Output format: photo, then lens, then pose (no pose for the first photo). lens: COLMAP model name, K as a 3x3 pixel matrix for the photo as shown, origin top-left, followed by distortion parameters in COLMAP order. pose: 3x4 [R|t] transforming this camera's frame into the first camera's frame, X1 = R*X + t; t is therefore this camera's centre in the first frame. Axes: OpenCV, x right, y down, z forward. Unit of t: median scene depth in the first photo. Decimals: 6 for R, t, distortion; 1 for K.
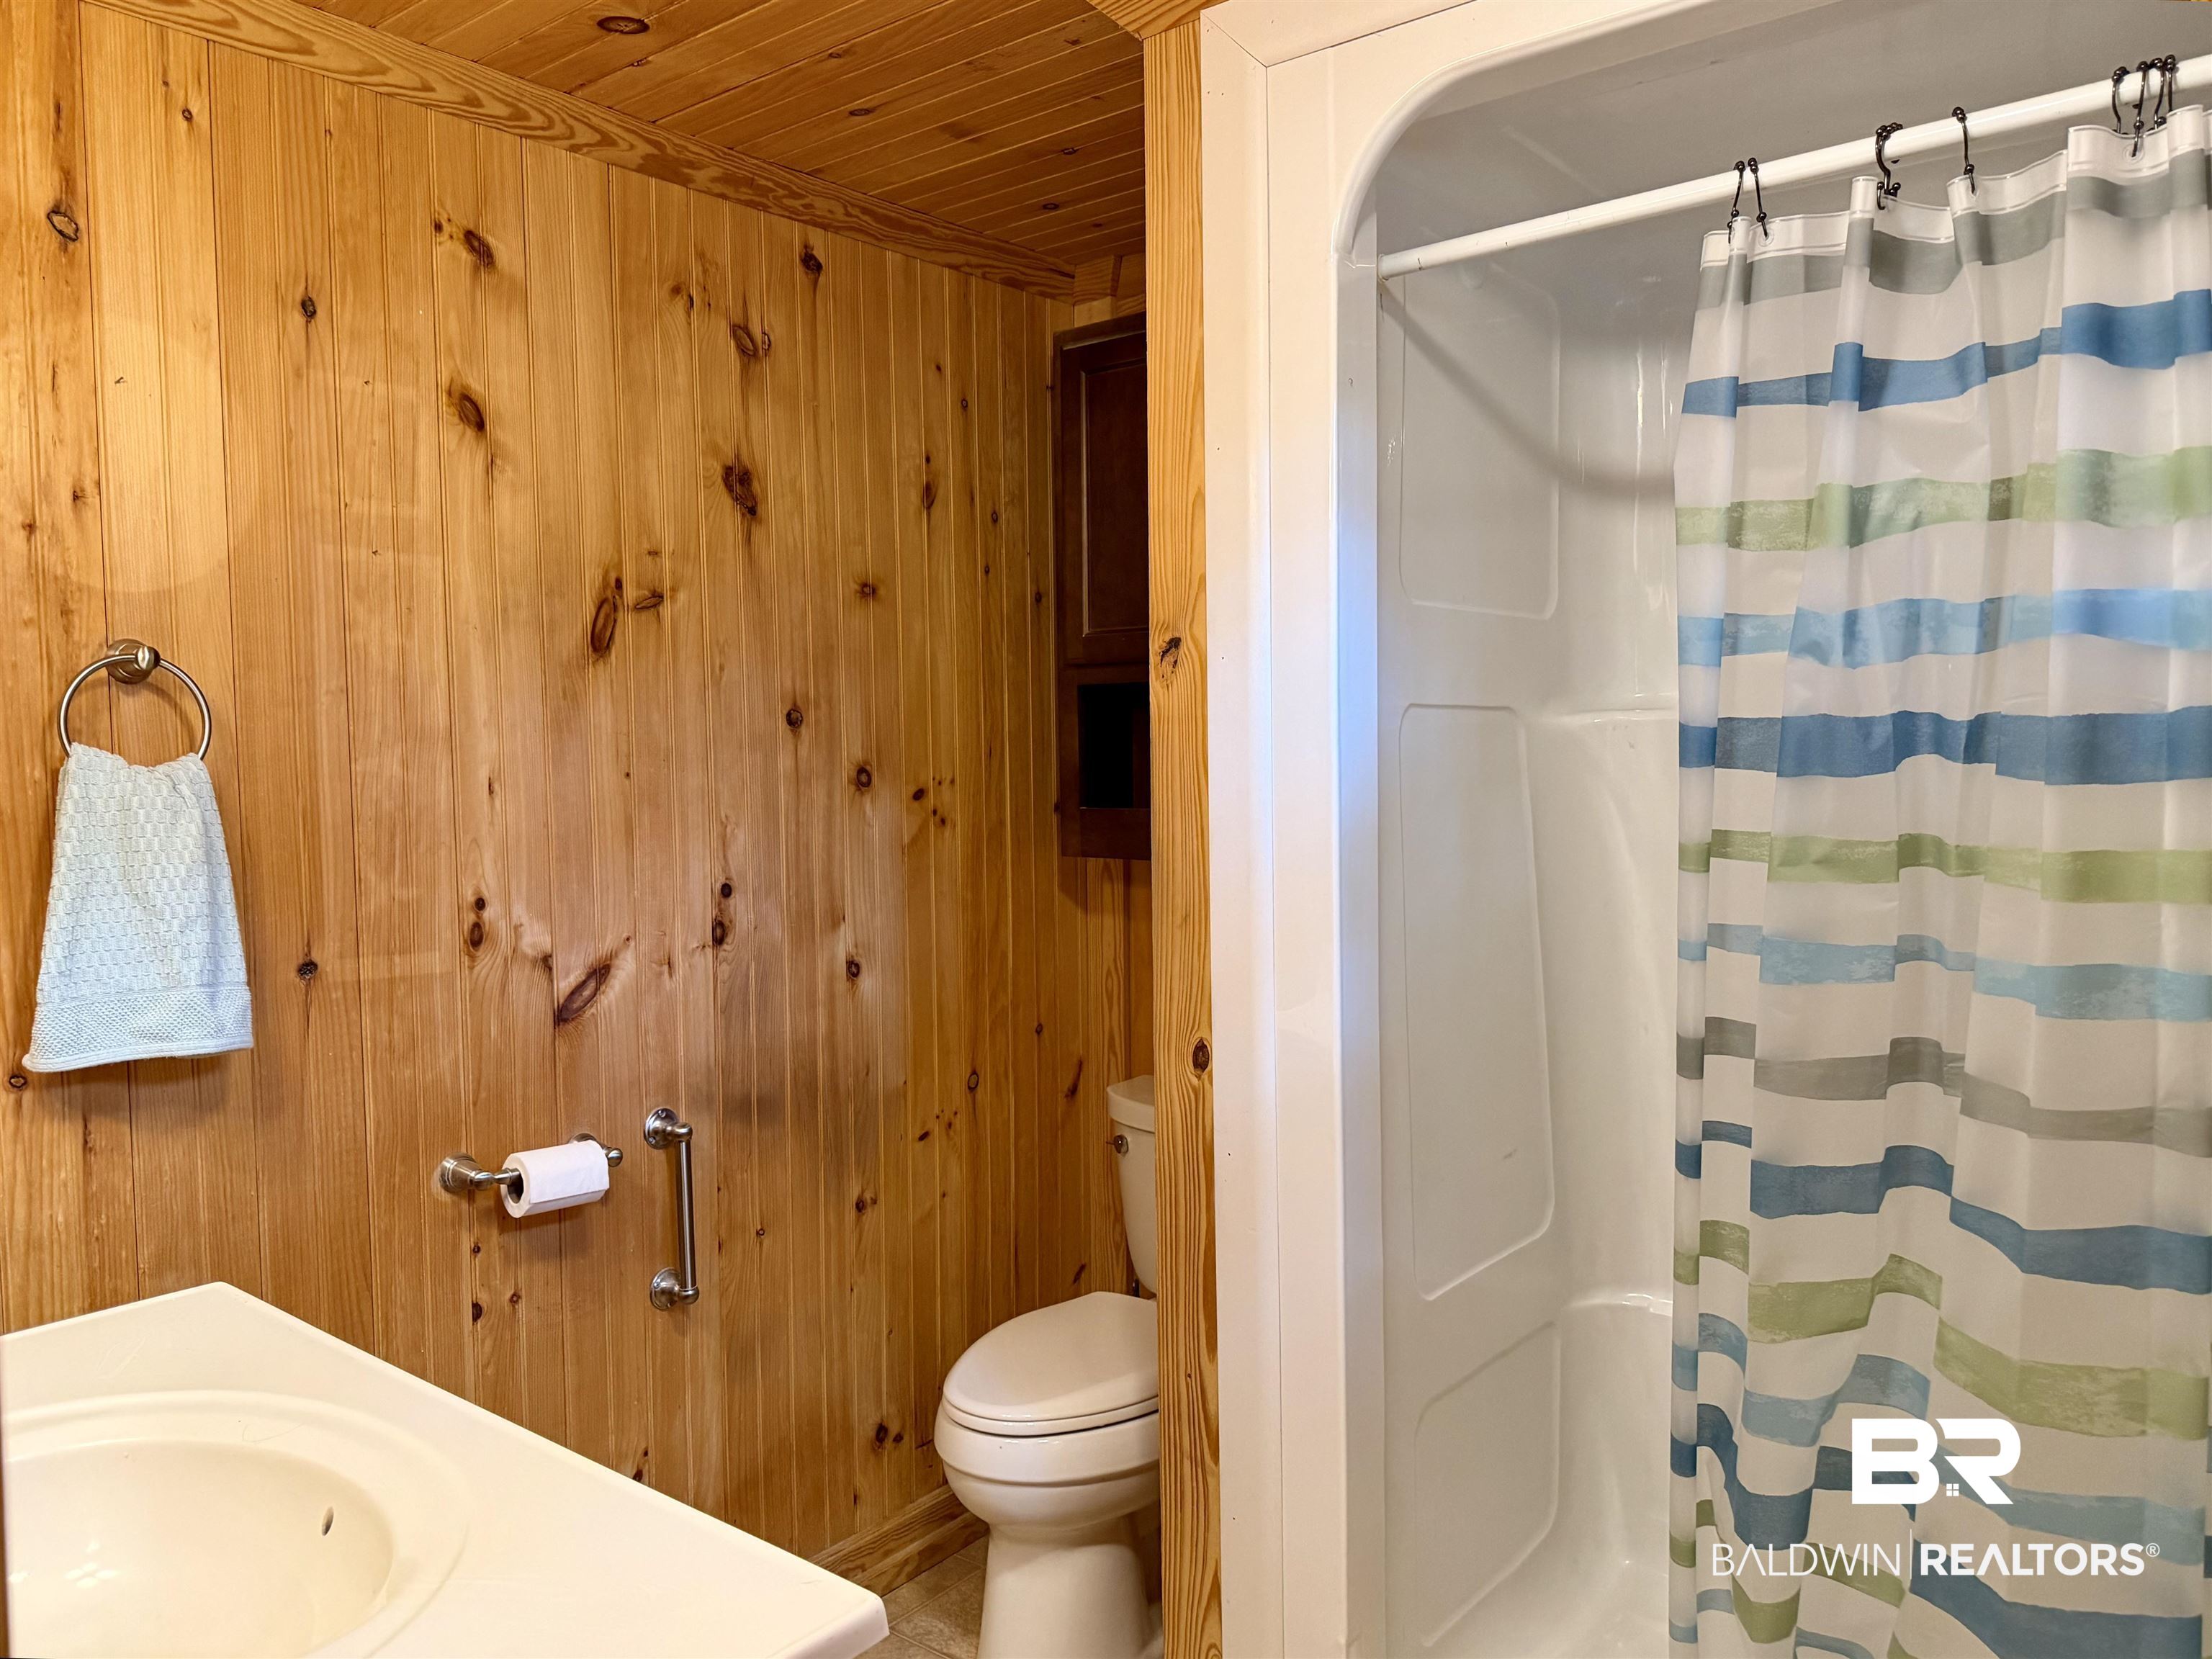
lens RADIAL K [[1546.7, 0, 1106.0], [0, 1546.7, 829.5], [0, 0, 1]] dist [-0.011839, 0.001500]
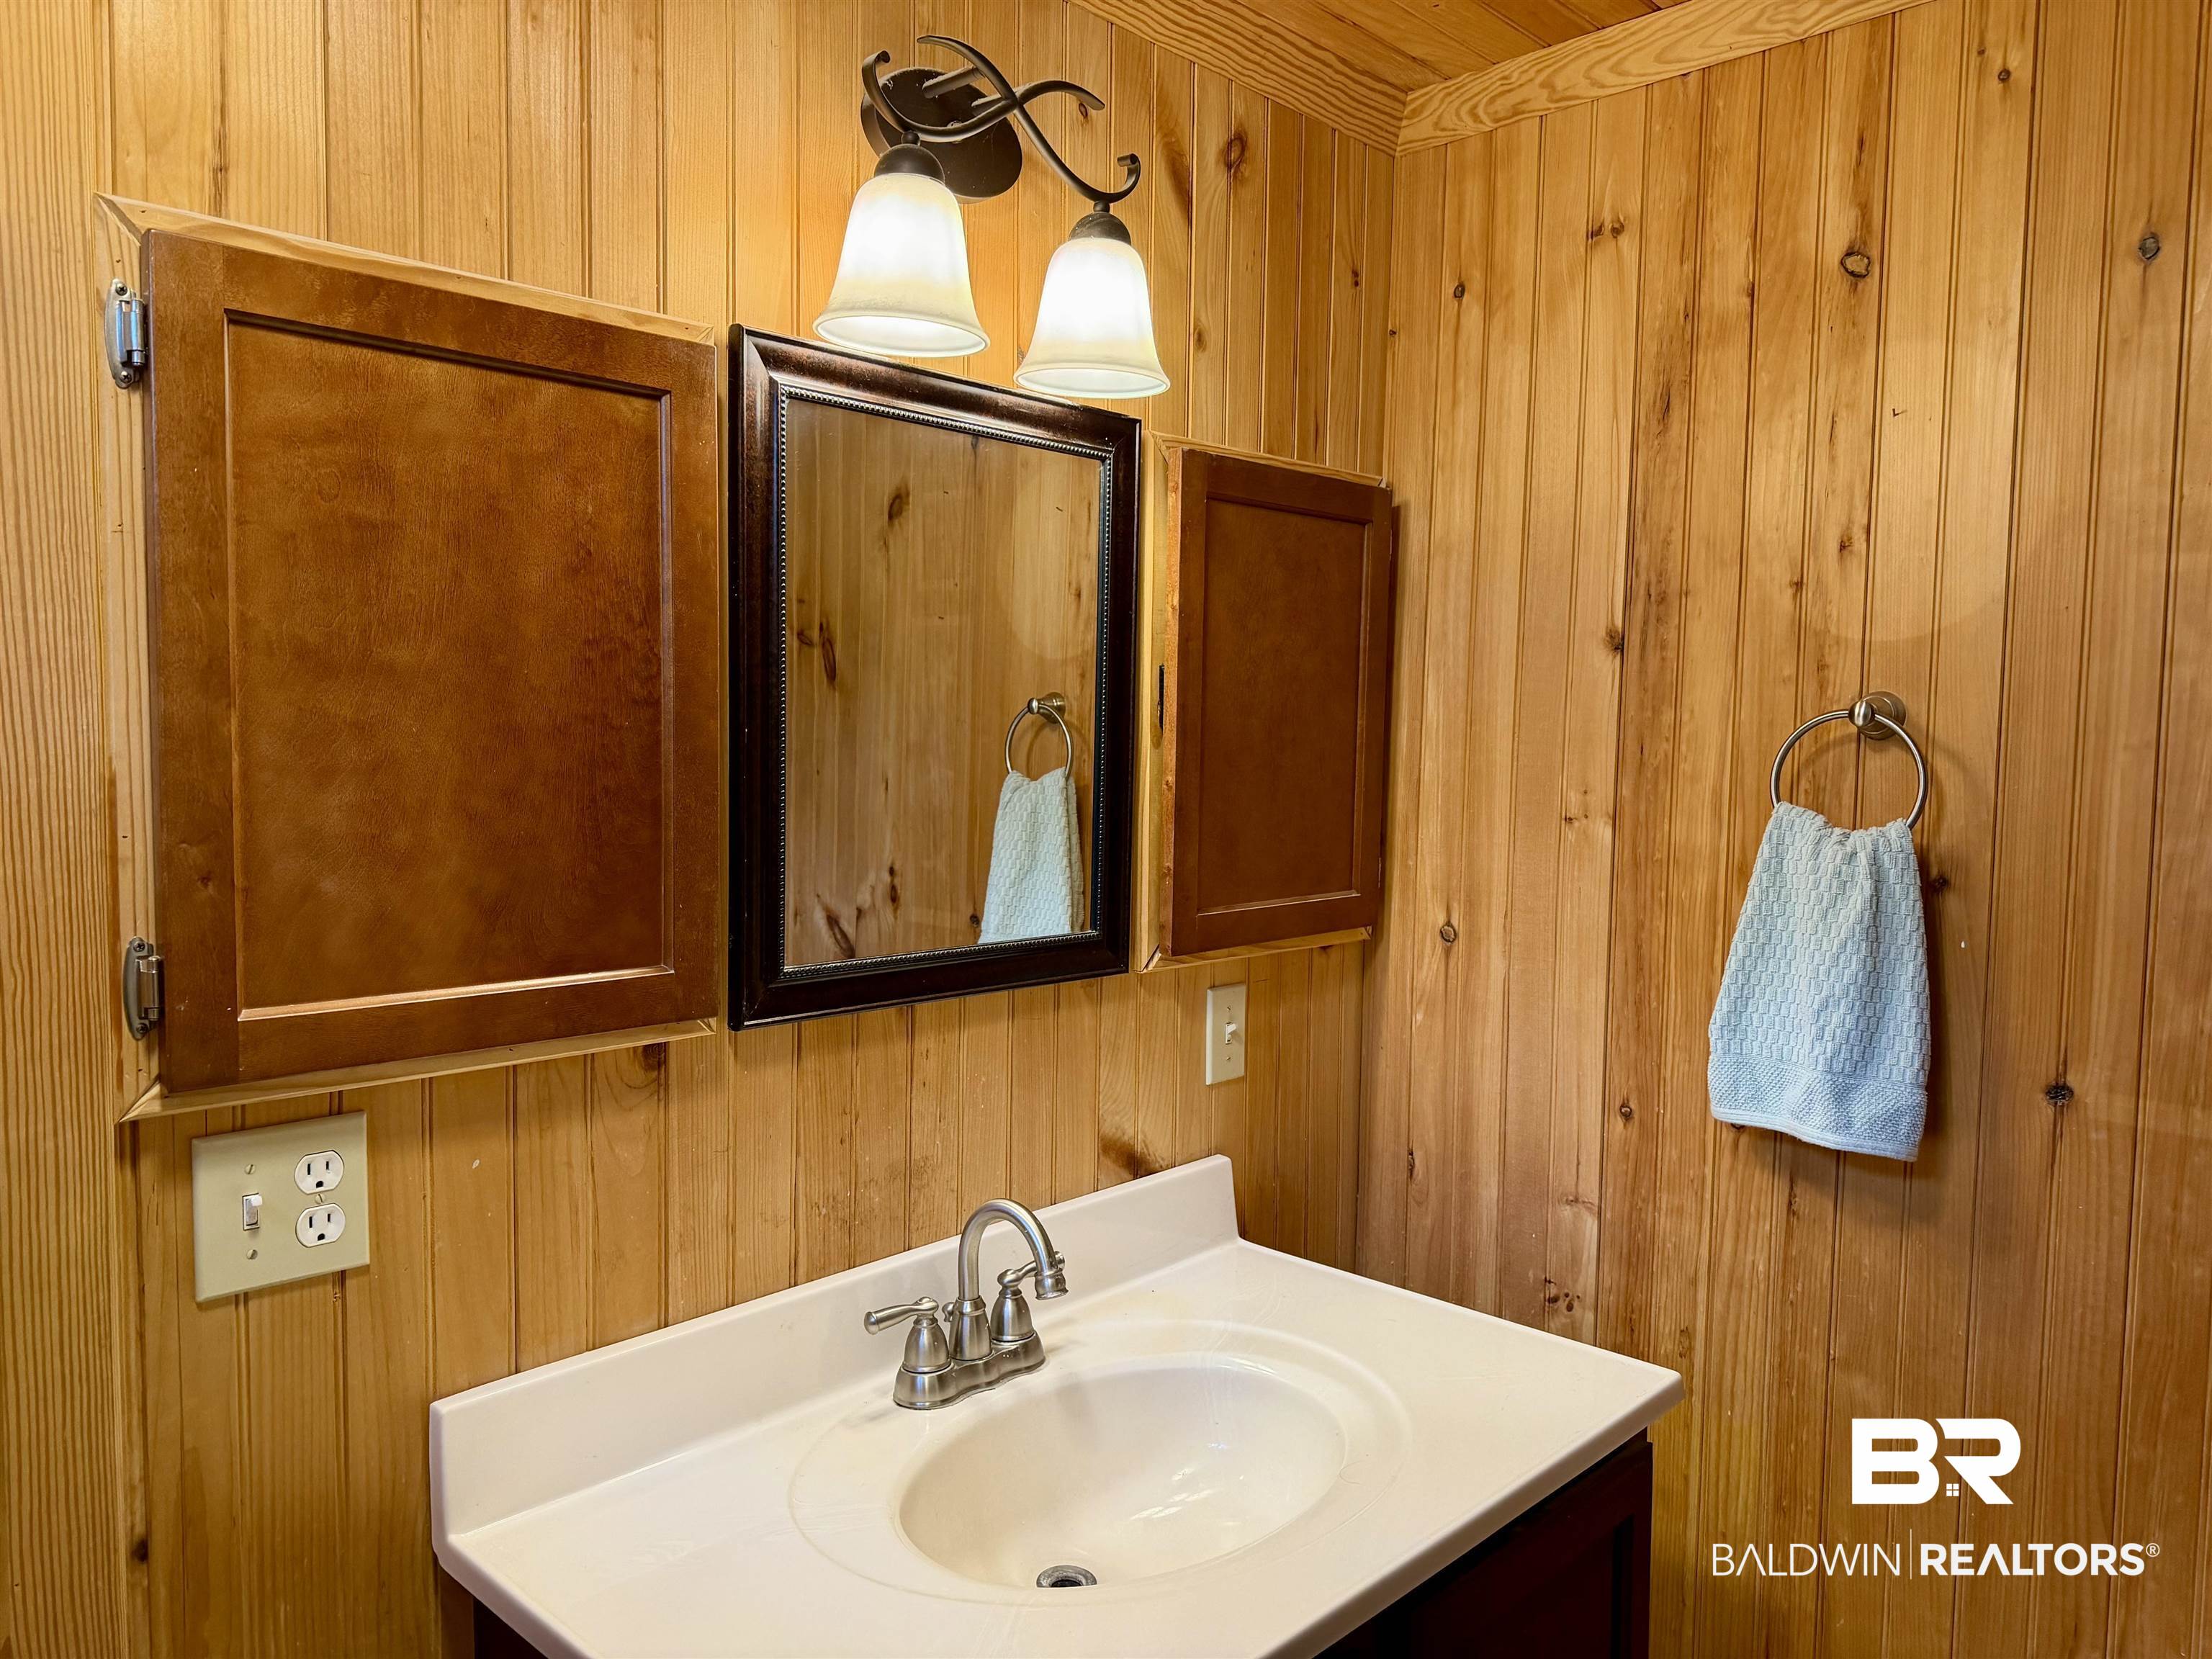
lens RADIAL K [[1523.4, 0, 1106.0], [0, 1523.4, 829.5], [0, 0, 1]] dist [-0.000832, -0.000938]
pose [[0.516061, 0.053457, -0.854882, -0.088255], [-0.089375, 0.995963, 0.008326, -0.006963], [0.851876, 0.072108, 0.518755, 0.133053]]
